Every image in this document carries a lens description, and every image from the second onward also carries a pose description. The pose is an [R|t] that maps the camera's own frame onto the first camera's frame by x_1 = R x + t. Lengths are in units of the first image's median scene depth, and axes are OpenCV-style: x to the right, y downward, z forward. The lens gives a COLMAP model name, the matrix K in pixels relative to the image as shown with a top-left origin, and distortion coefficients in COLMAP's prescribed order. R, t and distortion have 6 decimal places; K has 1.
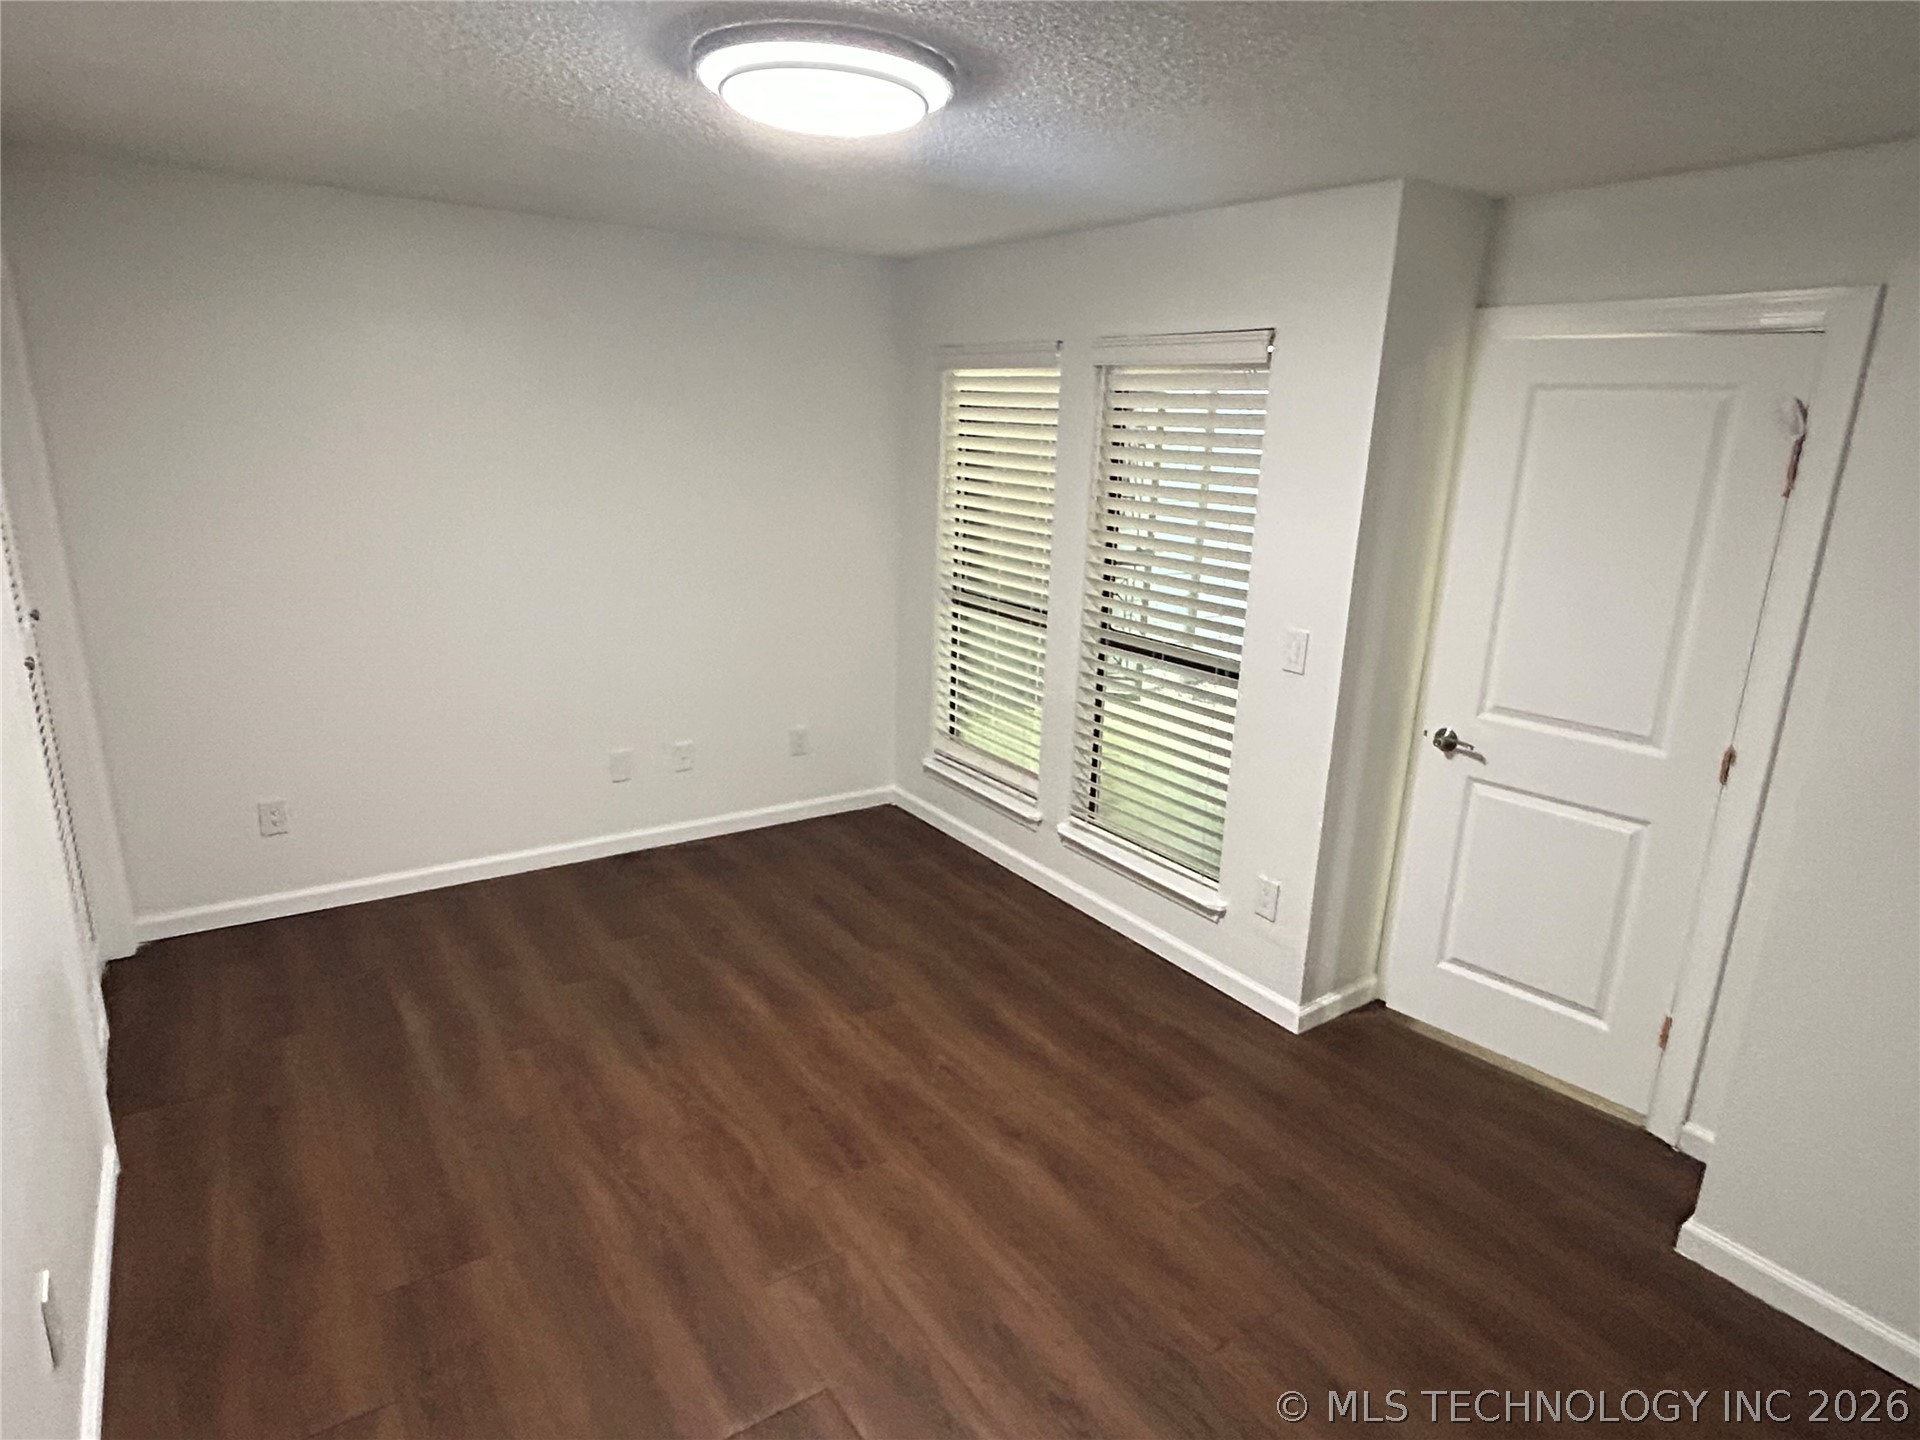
lens RADIAL K [[1101.0, 0, 960.0], [0, 1101.0, 720.0], [0, 0, 1]] dist [0.001801, 0.001504]
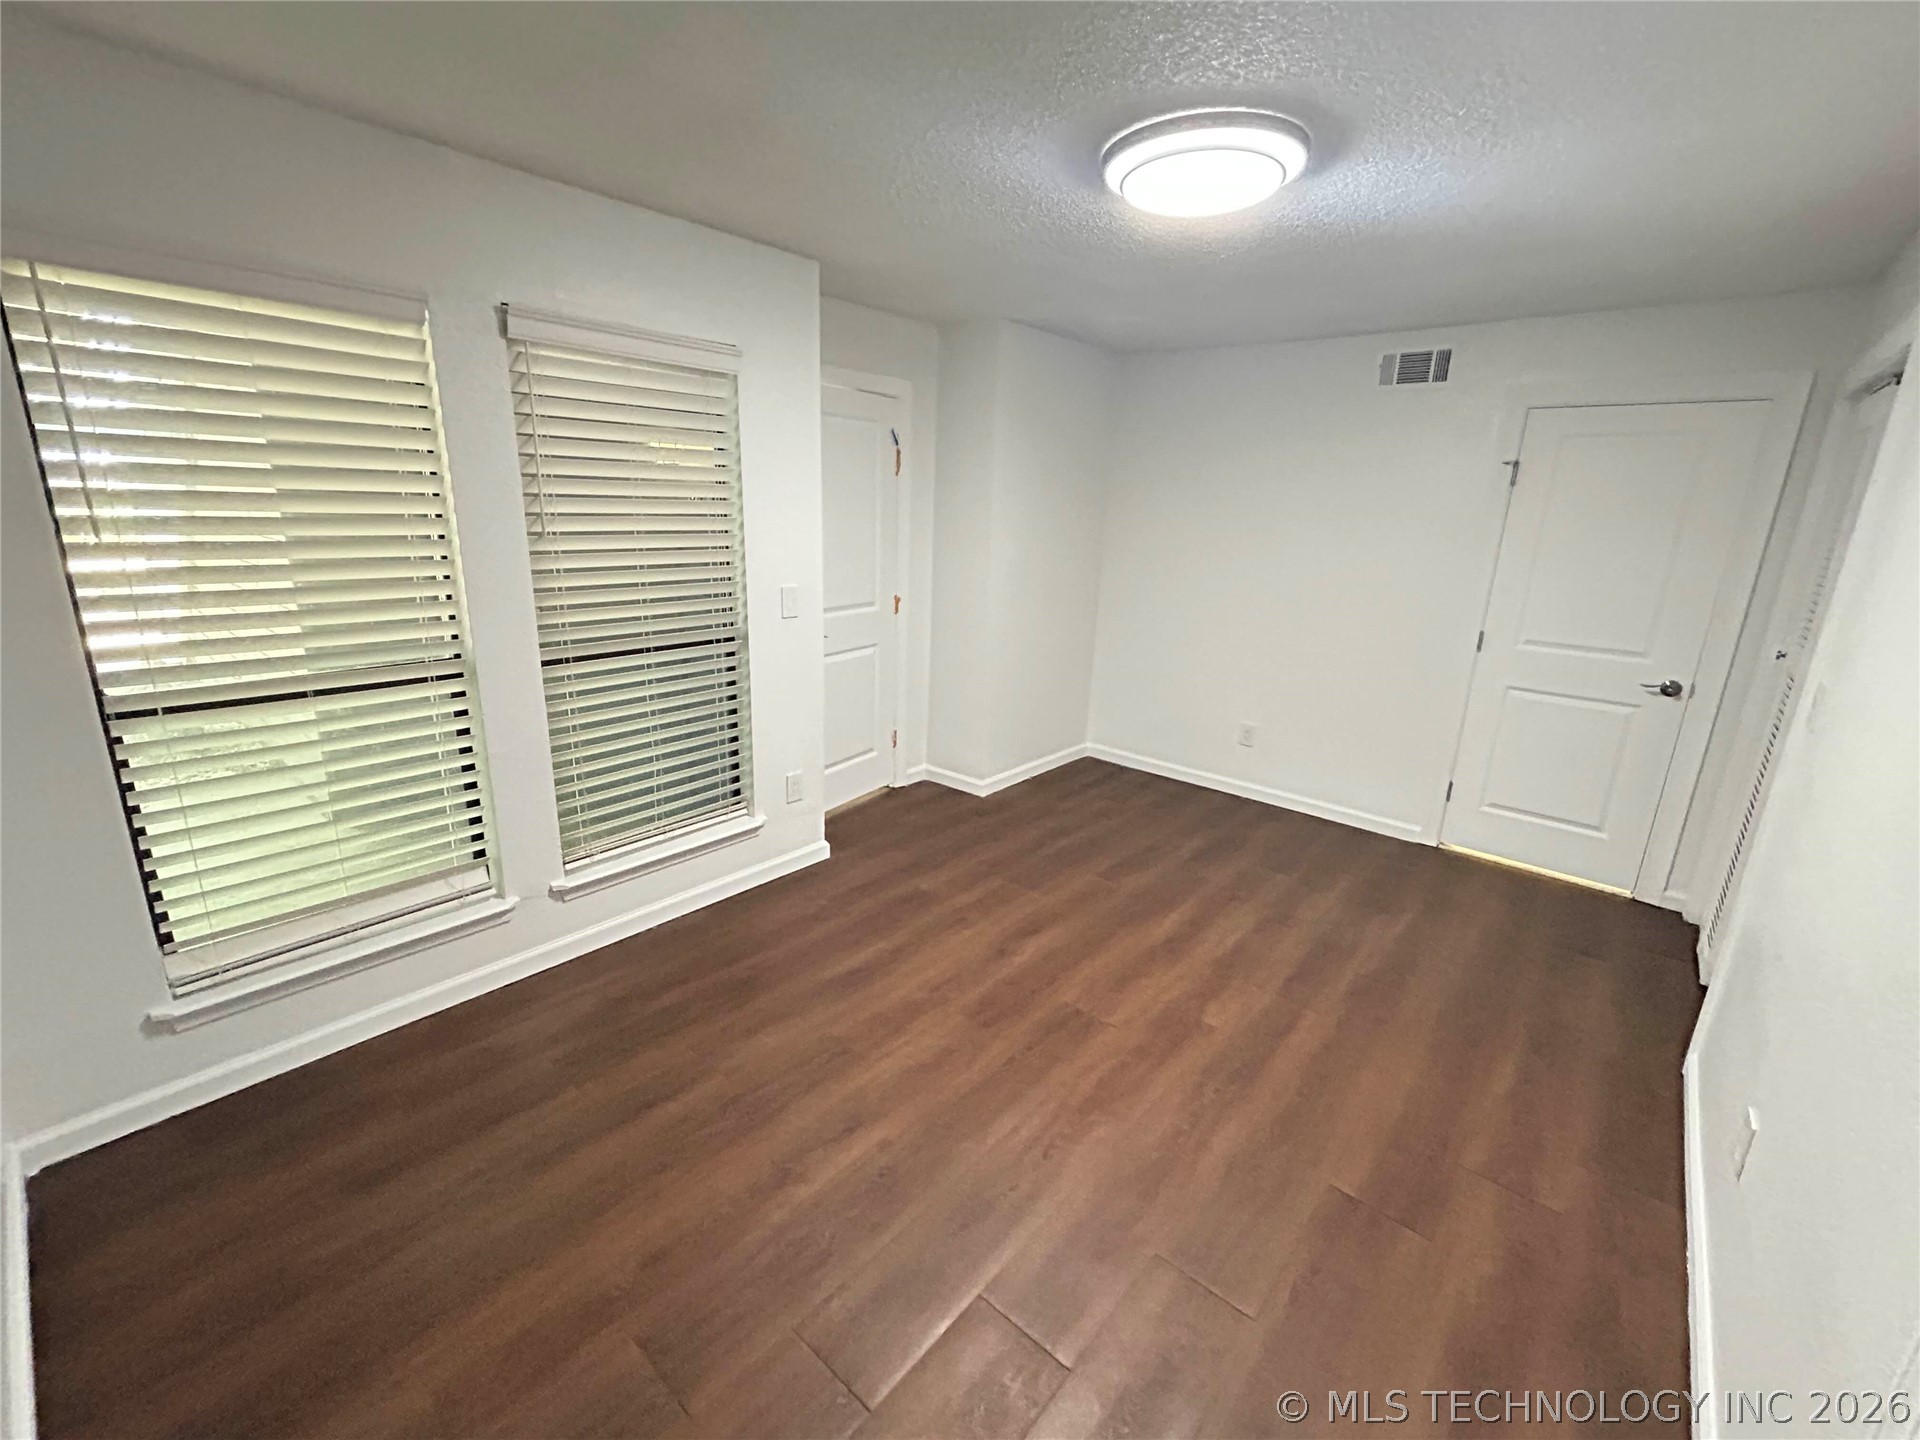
lens RADIAL K [[805.7, 0, 956.9], [0, 805.7, 717.6], [0, 0, 1]] dist [-0.002106, -0.000130]
pose [[-0.248089, -0.299041, 0.921426, -0.696322], [0.211983, 0.911352, 0.352847, -0.236155], [-0.945259, 0.282864, -0.162705, 1.002975]]
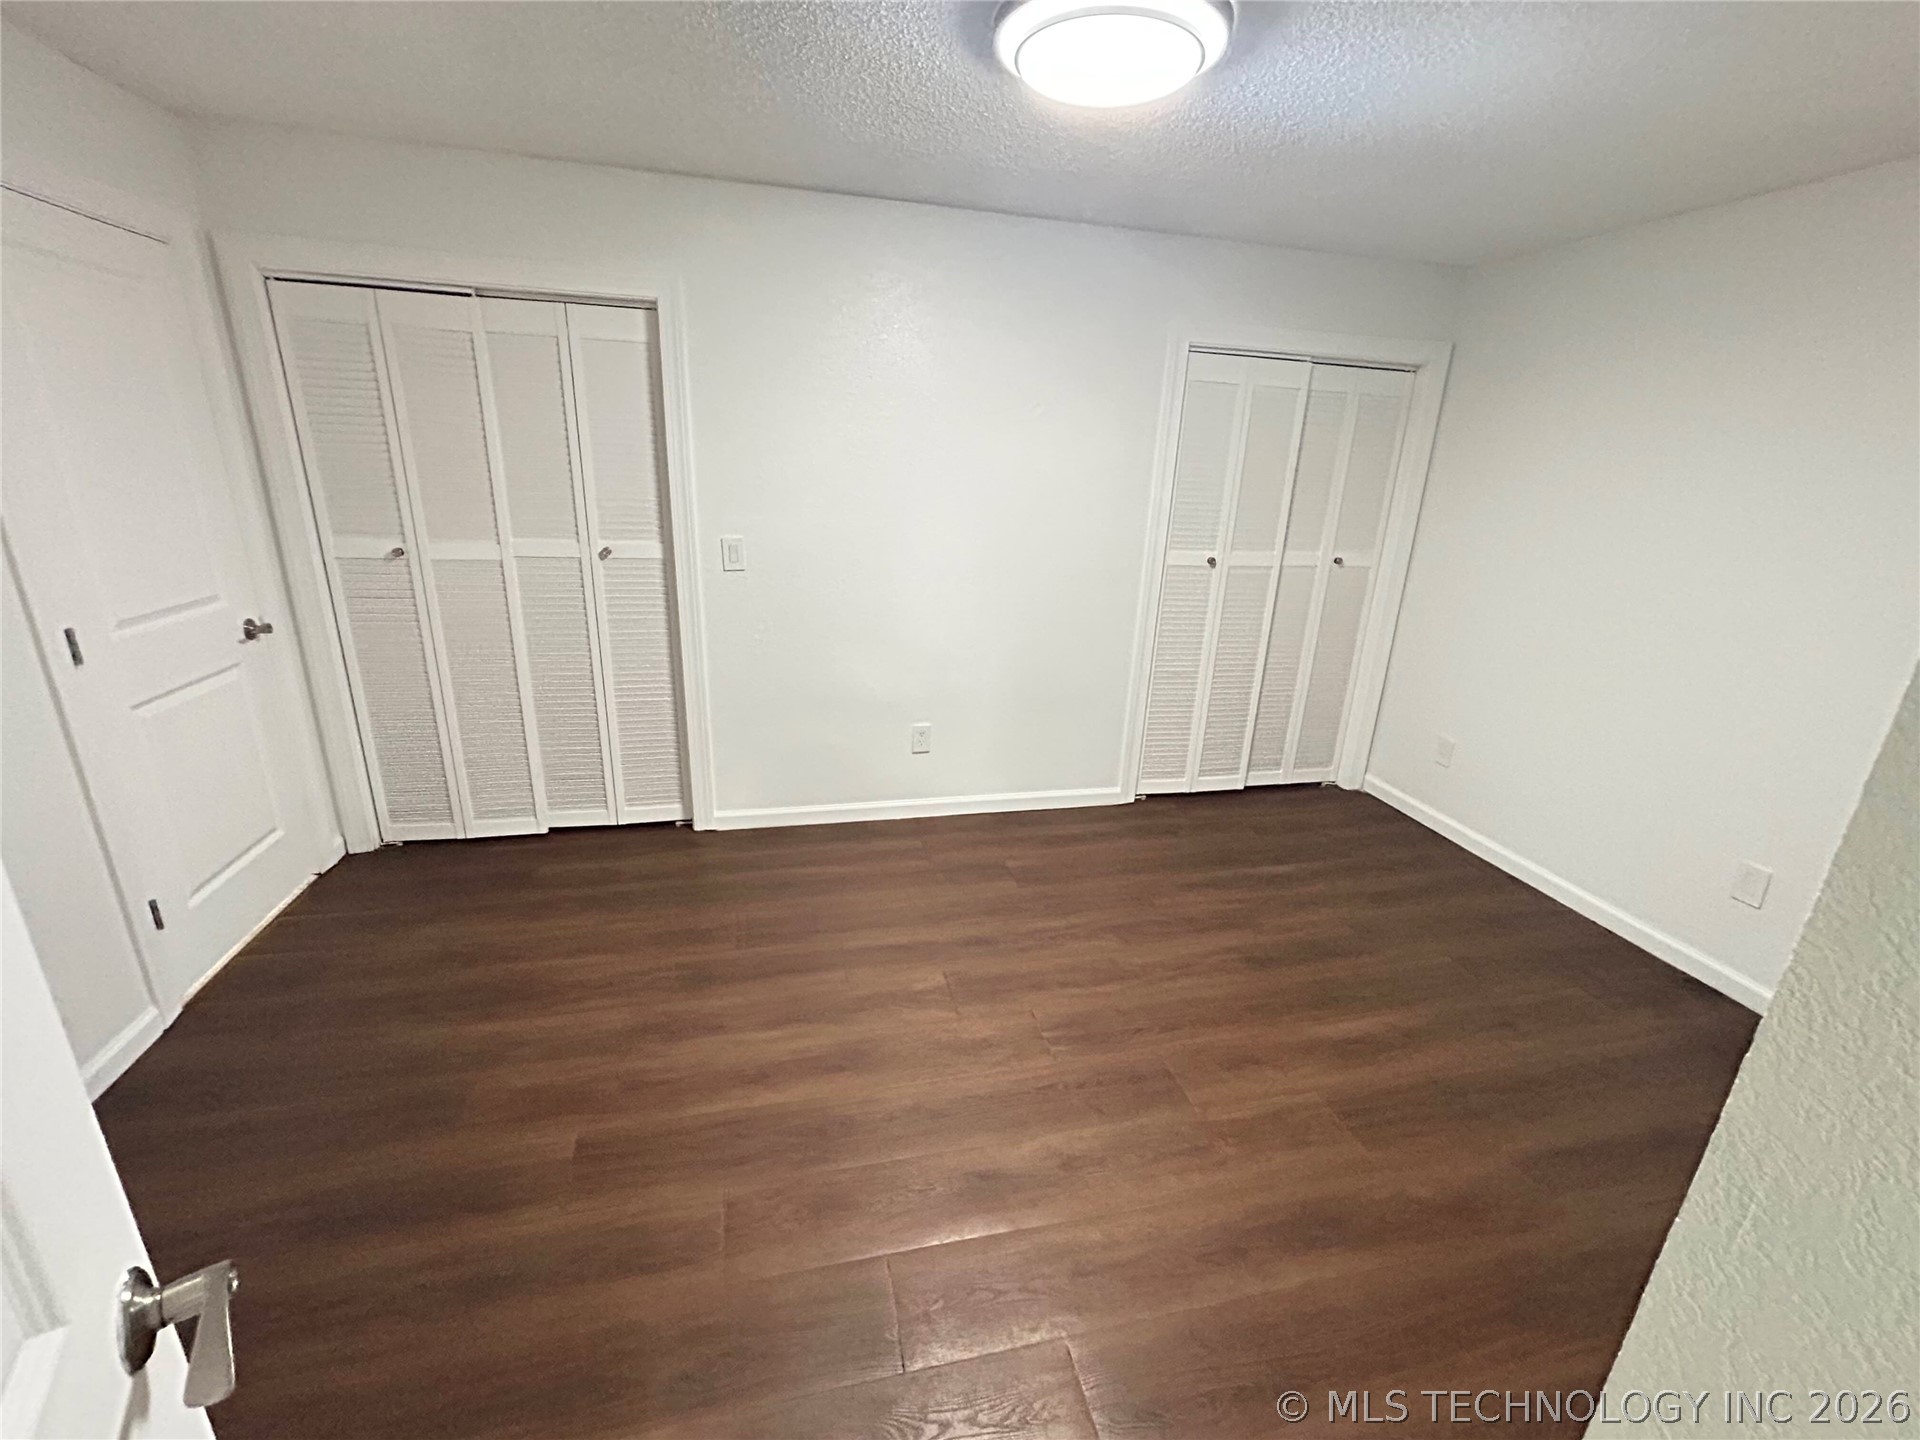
lens RADIAL K [[805.7, 0, 956.9], [0, 805.7, 717.6], [0, 0, 1]] dist [-0.002106, -0.000130]
pose [[-0.360835, 0.235927, -0.902295, 0.517481], [-0.296453, 0.888281, 0.350816, -0.130200], [0.884259, 0.394075, -0.250582, 0.829601]]
